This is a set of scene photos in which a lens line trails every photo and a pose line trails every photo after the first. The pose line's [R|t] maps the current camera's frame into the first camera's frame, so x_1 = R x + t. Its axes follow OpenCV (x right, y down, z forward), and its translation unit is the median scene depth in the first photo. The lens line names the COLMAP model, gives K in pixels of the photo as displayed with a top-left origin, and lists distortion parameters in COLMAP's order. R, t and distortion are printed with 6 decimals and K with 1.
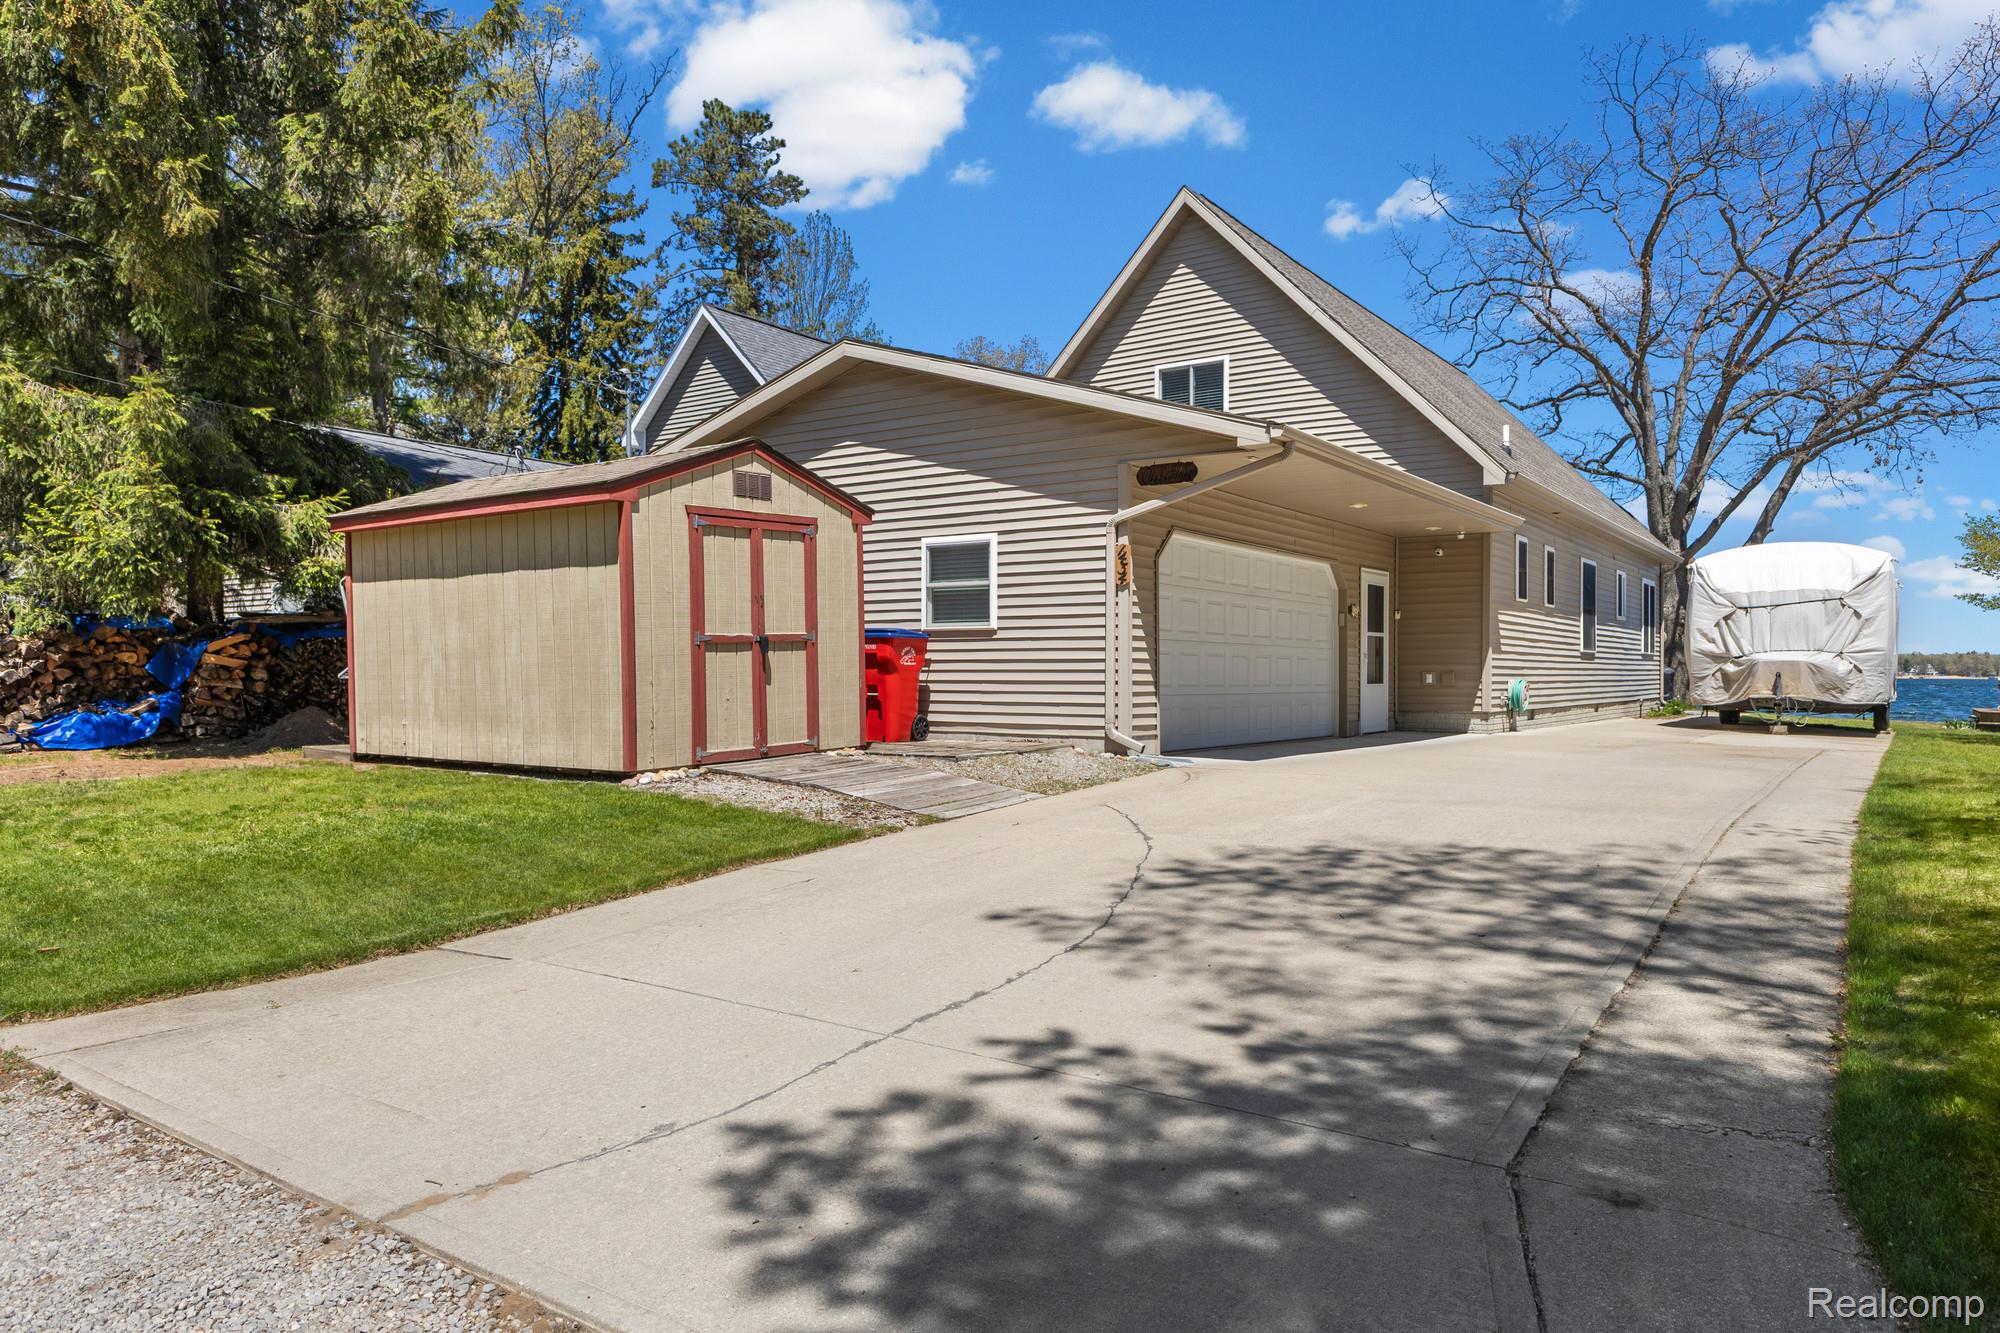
lens RADIAL K [[1265.2, 0, 1003.7], [0, 1265.2, 690.4], [0, 0, 1]] dist [0.000137, -0.005308]
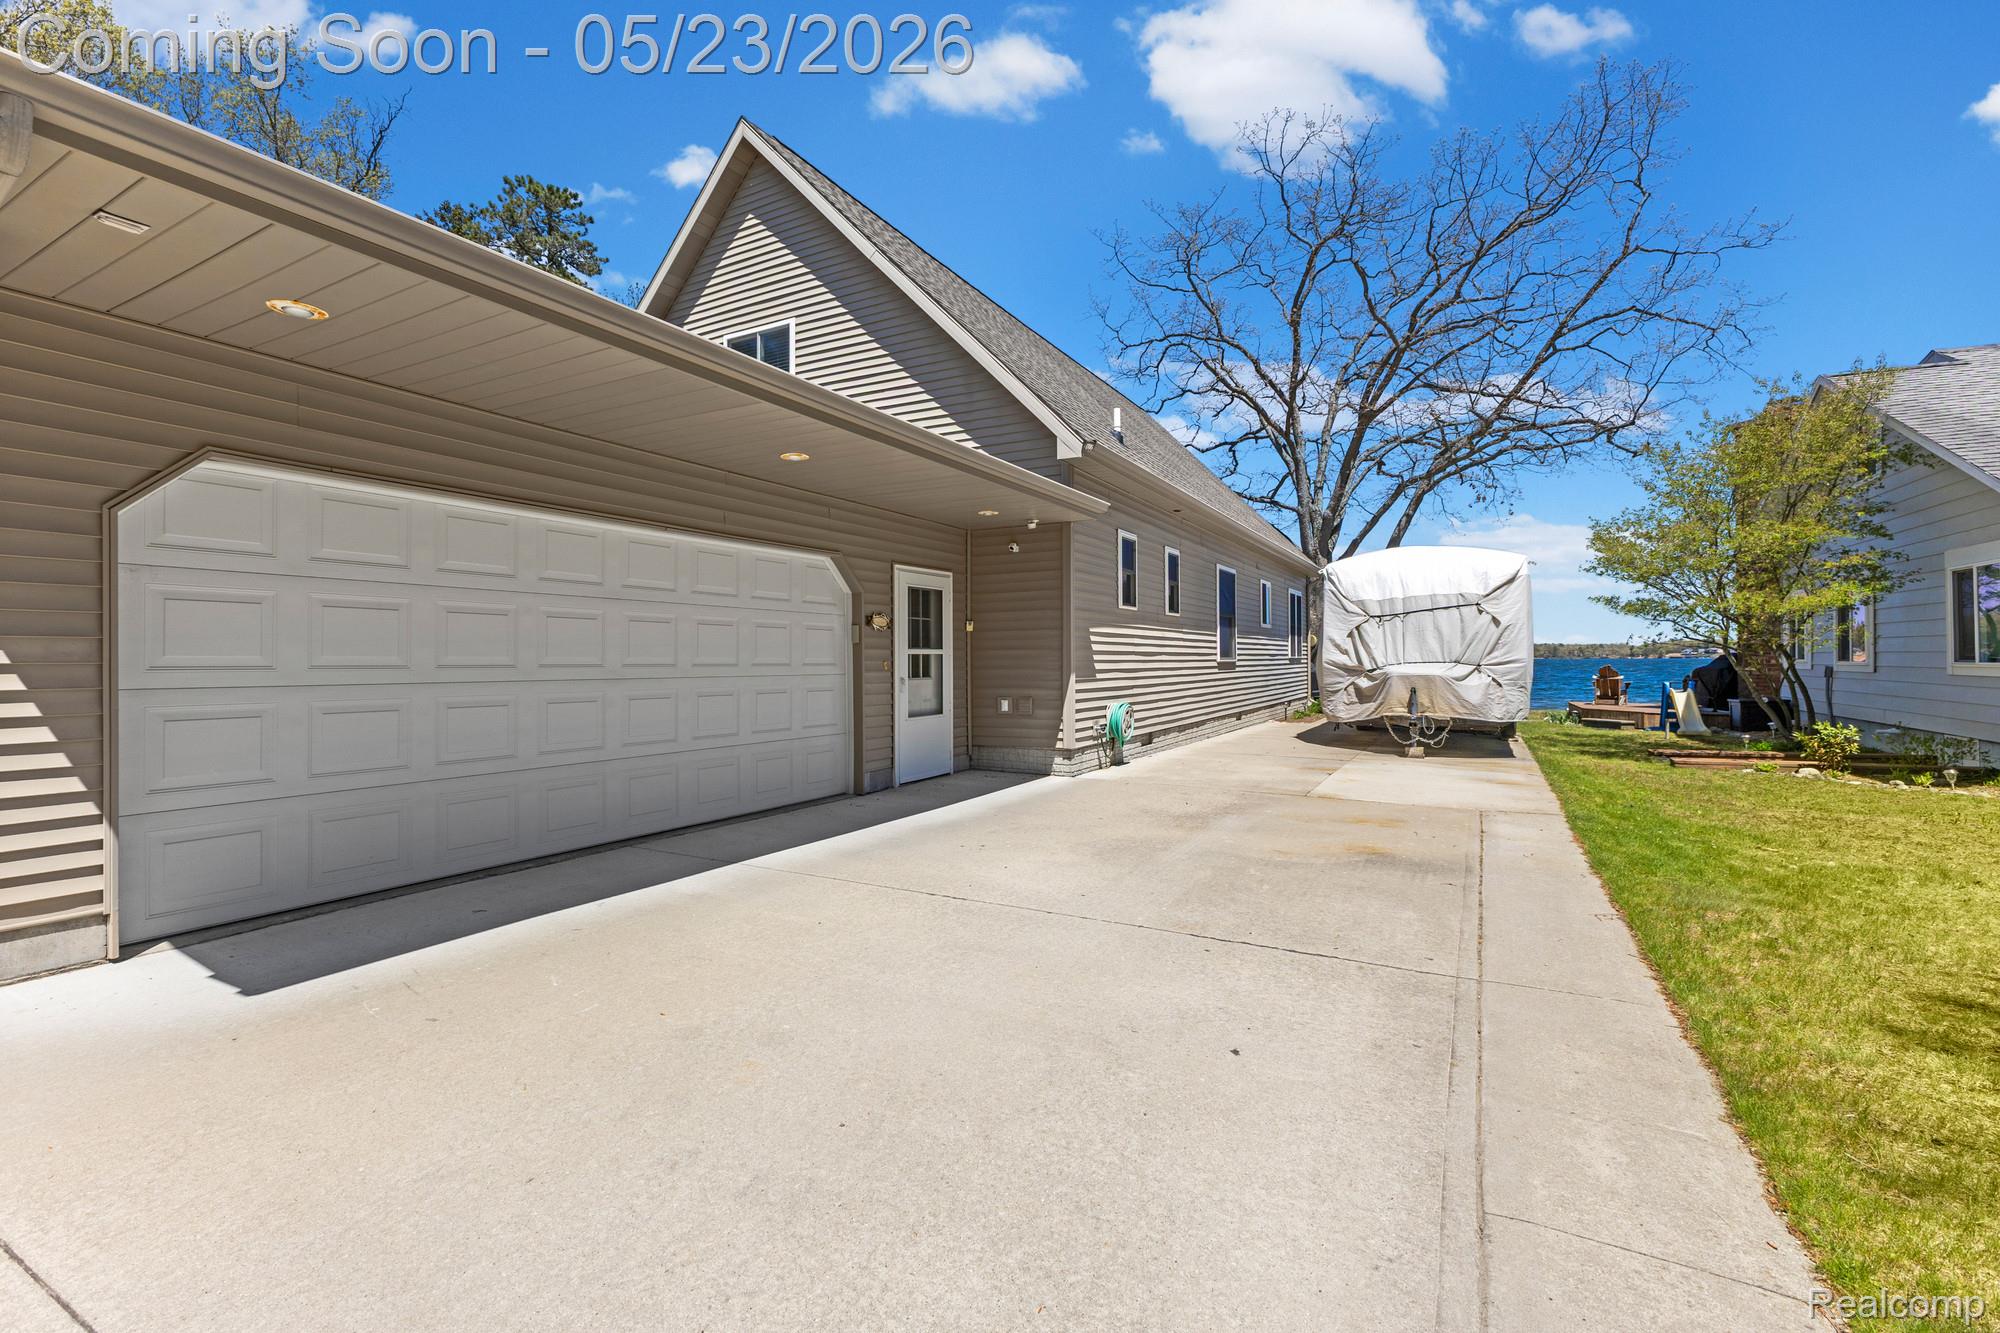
lens RADIAL K [[861.5, 0, 1001.2], [0, 861.5, 663.0], [0, 0, 1]] dist [0.005788, -0.000201]
pose [[0.993307, -0.008431, 0.115196, 0.342173], [0.009624, 0.999906, -0.009809, -0.039042], [-0.115102, 0.010852, 0.993294, 0.579321]]
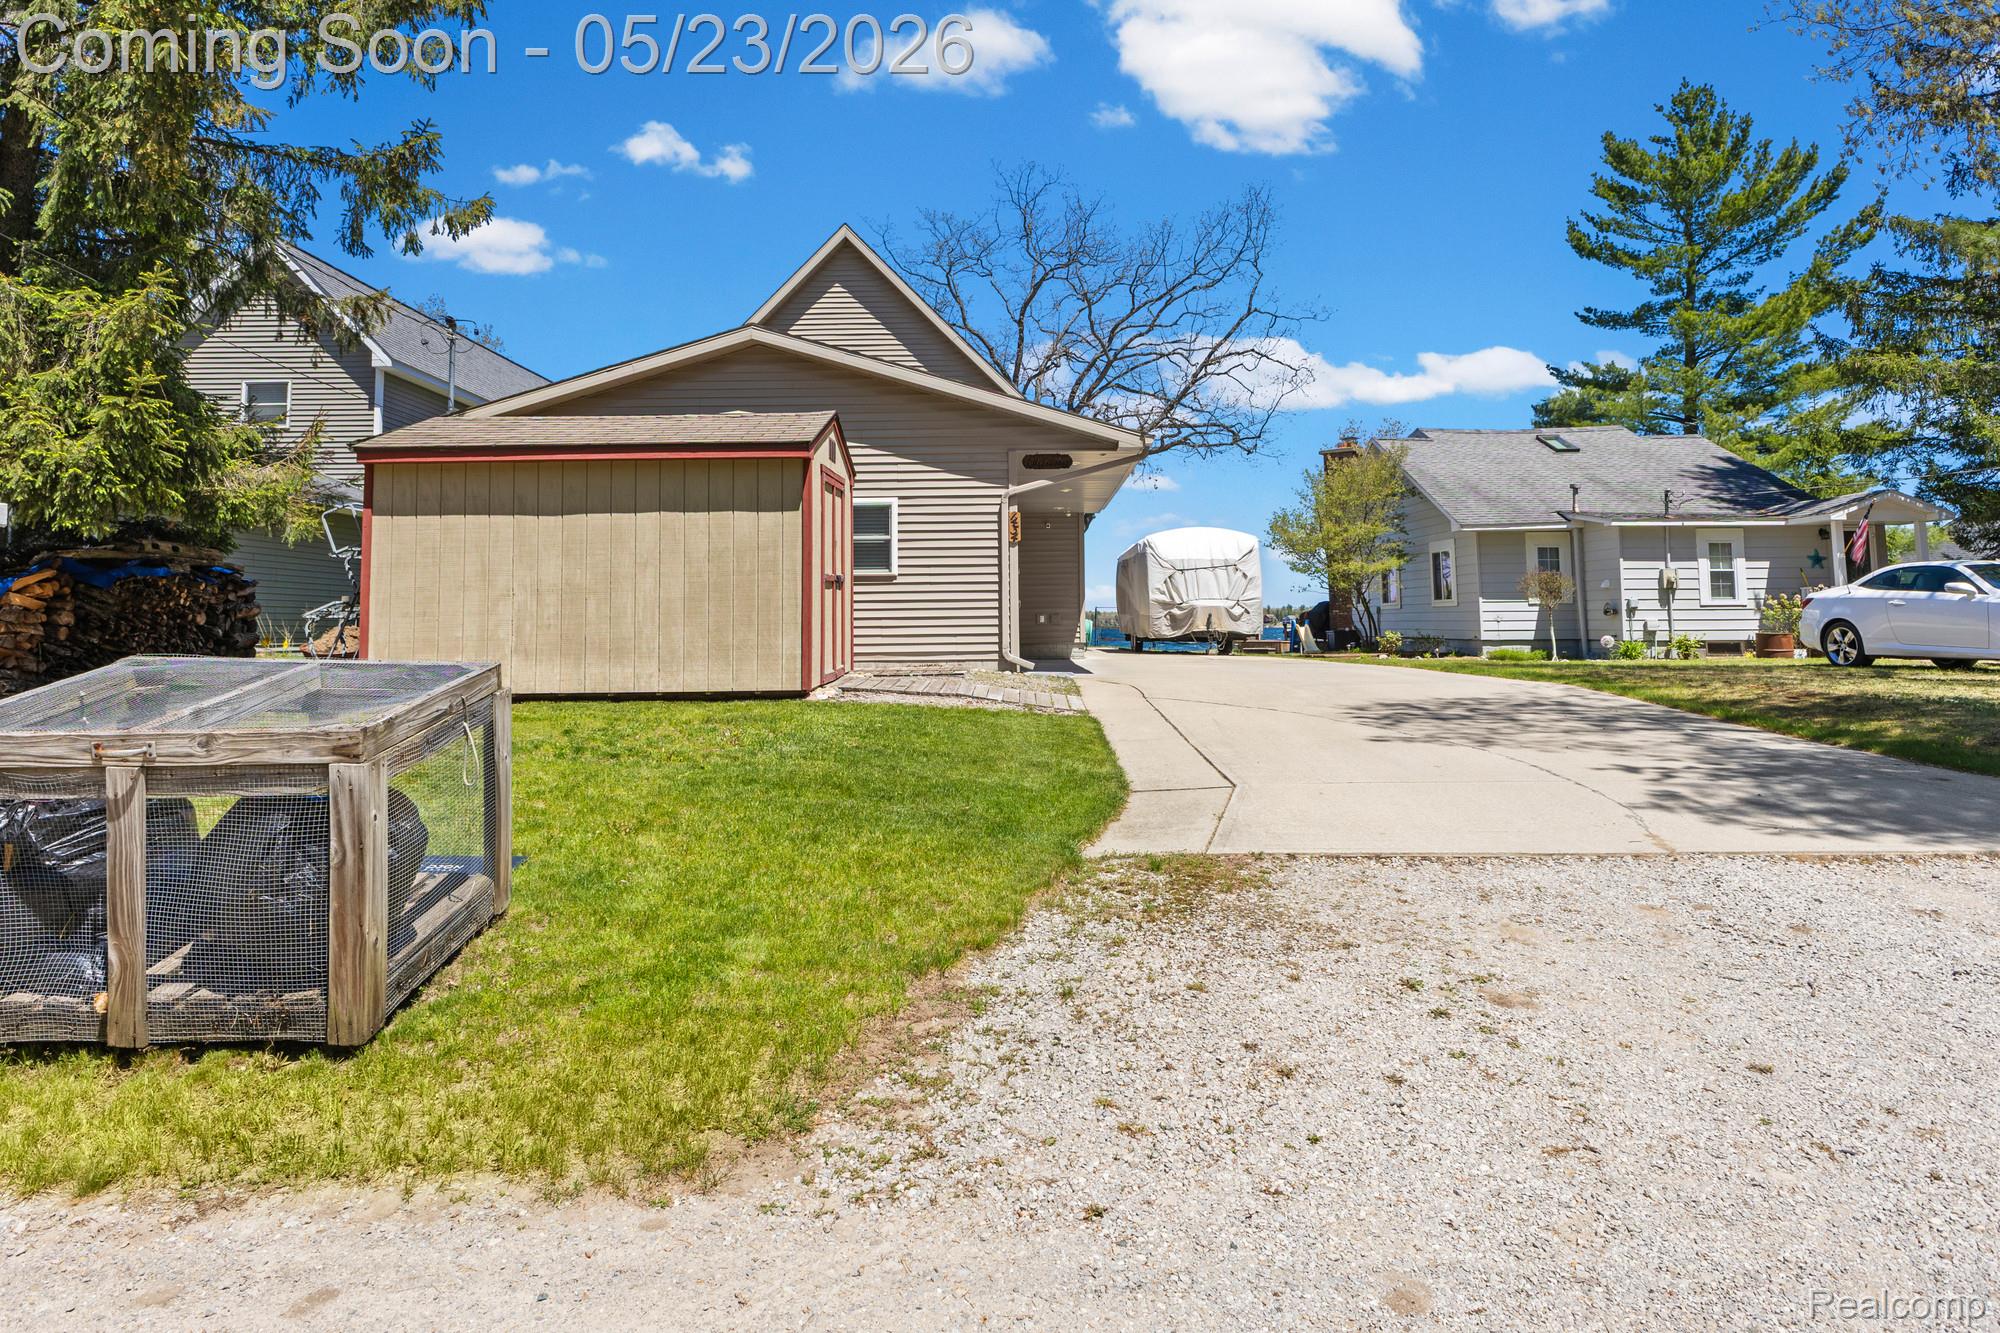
lens RADIAL K [[1160.0, 0, 997.9], [0, 1160.0, 567.0], [0, 0, 1]] dist [-0.003379, -0.000256]
pose [[0.822921, 0.017657, 0.567881, -0.507373], [0.022105, 0.997765, -0.063055, 0.015174], [-0.567726, 0.064442, 0.820692, 0.014949]]
